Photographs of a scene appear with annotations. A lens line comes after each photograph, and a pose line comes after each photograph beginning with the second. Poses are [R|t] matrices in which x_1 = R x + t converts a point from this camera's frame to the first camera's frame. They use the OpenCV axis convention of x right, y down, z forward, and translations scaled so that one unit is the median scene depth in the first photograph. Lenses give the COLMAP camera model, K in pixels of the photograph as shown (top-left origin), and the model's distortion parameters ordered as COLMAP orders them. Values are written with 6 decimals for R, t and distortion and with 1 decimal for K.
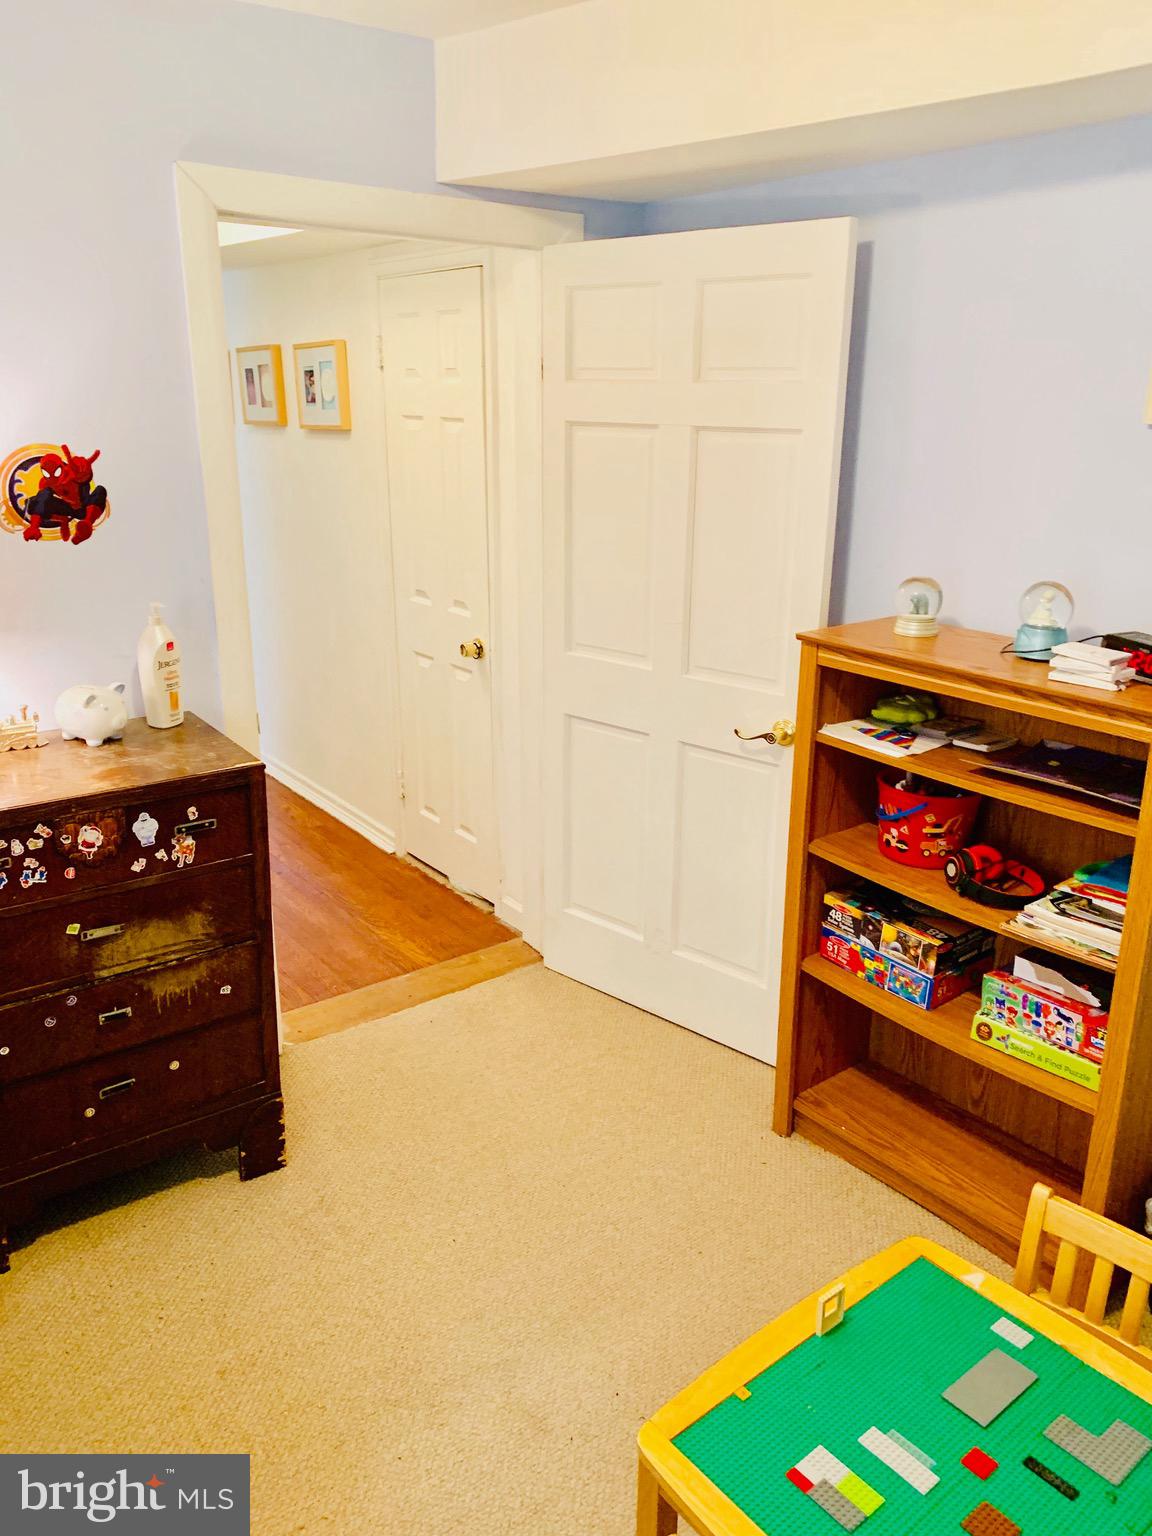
lens RADIAL K [[1185.6, 0, 576.0], [0, 1185.6, 768.0], [0, 0, 1]] dist [0.009178, -0.008530]
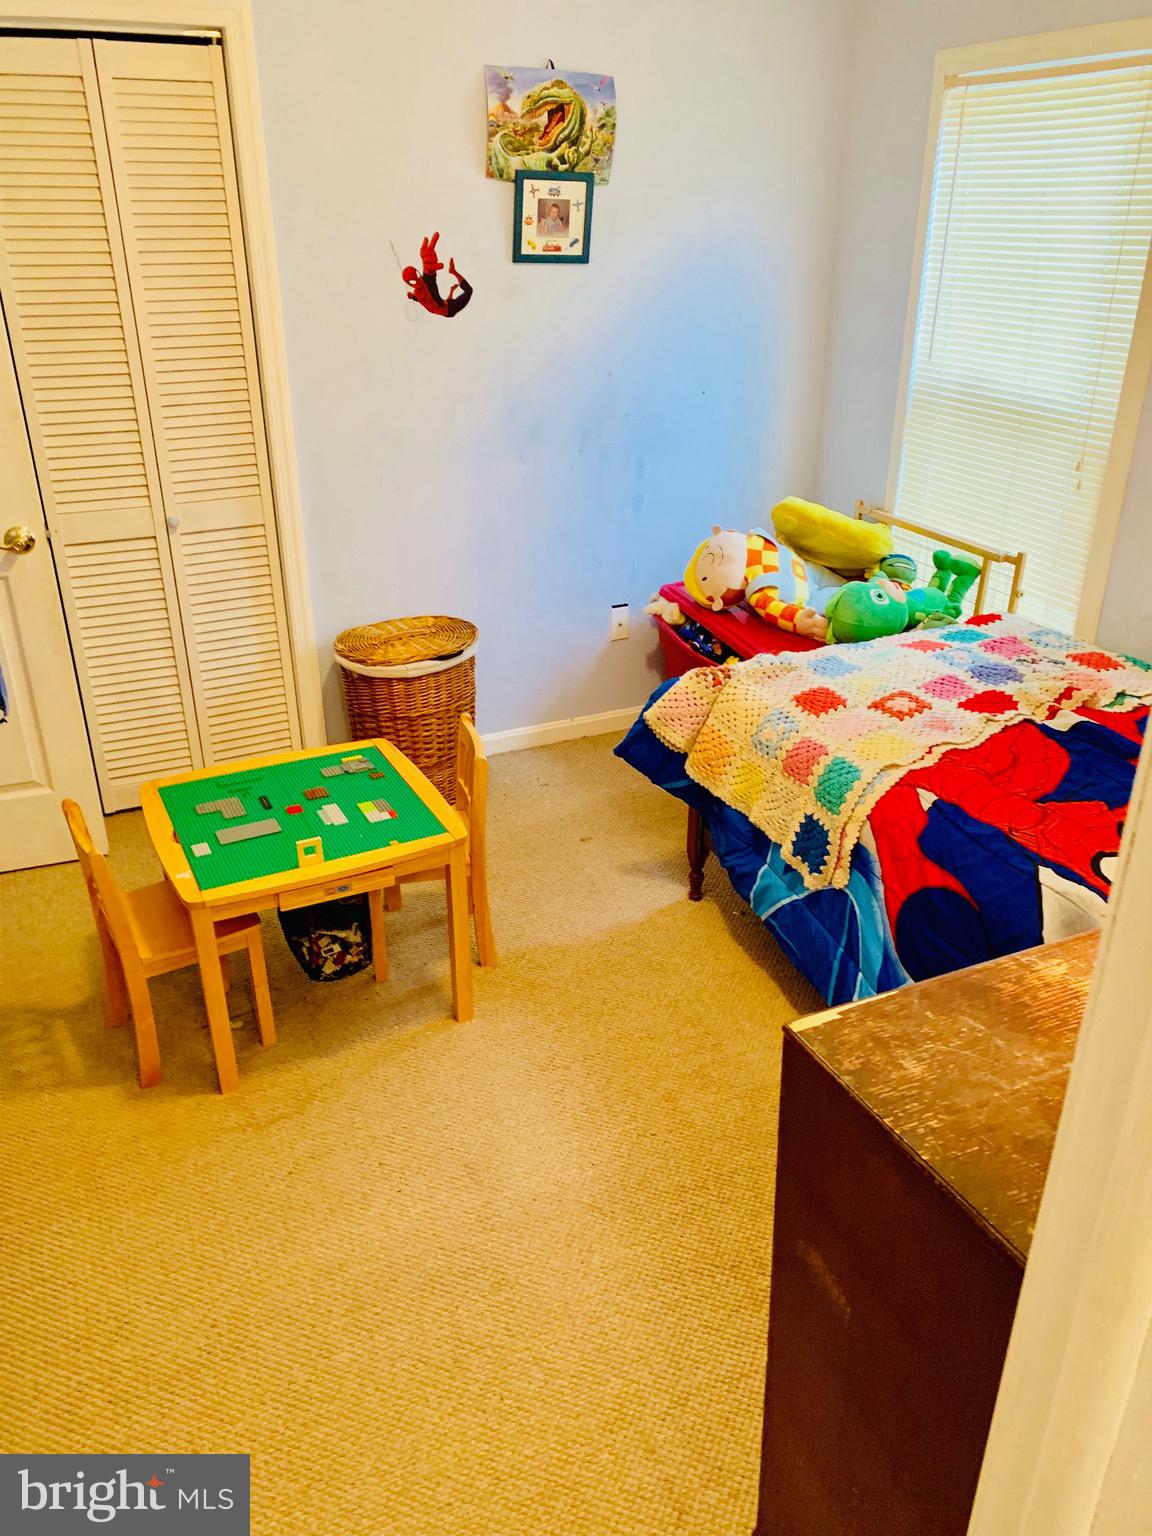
lens RADIAL K [[1154.8, 0, 592.1], [0, 1154.8, 768.1], [0, 0, 1]] dist [0.029575, -0.029650]
pose [[-0.976016, -0.099077, 0.193847, -0.233019], [0.060130, 0.733106, 0.677451, -0.336544], [-0.209231, 0.672859, -0.709566, 1.097178]]
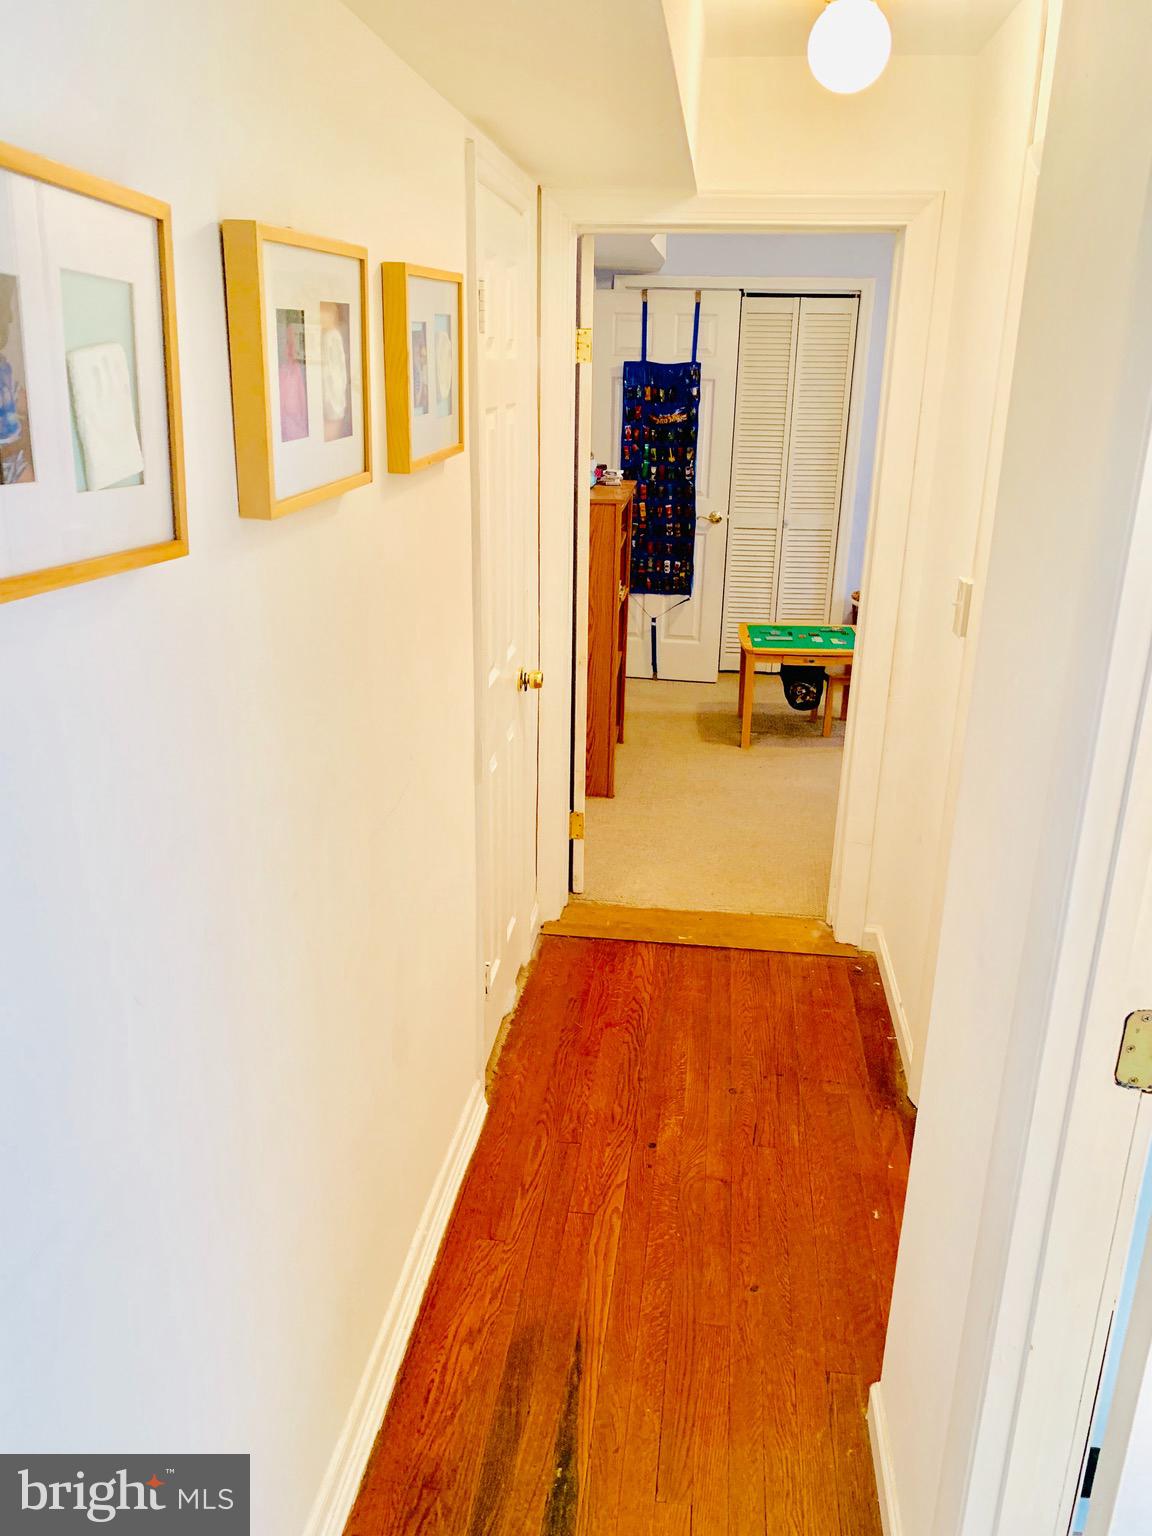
lens RADIAL K [[1185.6, 0, 576.0], [0, 1185.6, 768.0], [0, 0, 1]] dist [0.009178, -0.008530]
pose [[-0.710784, -0.246257, 0.658895, -1.010721], [0.194653, 0.831275, 0.520665, -0.682160], [-0.675941, 0.498336, -0.542923, 2.075906]]
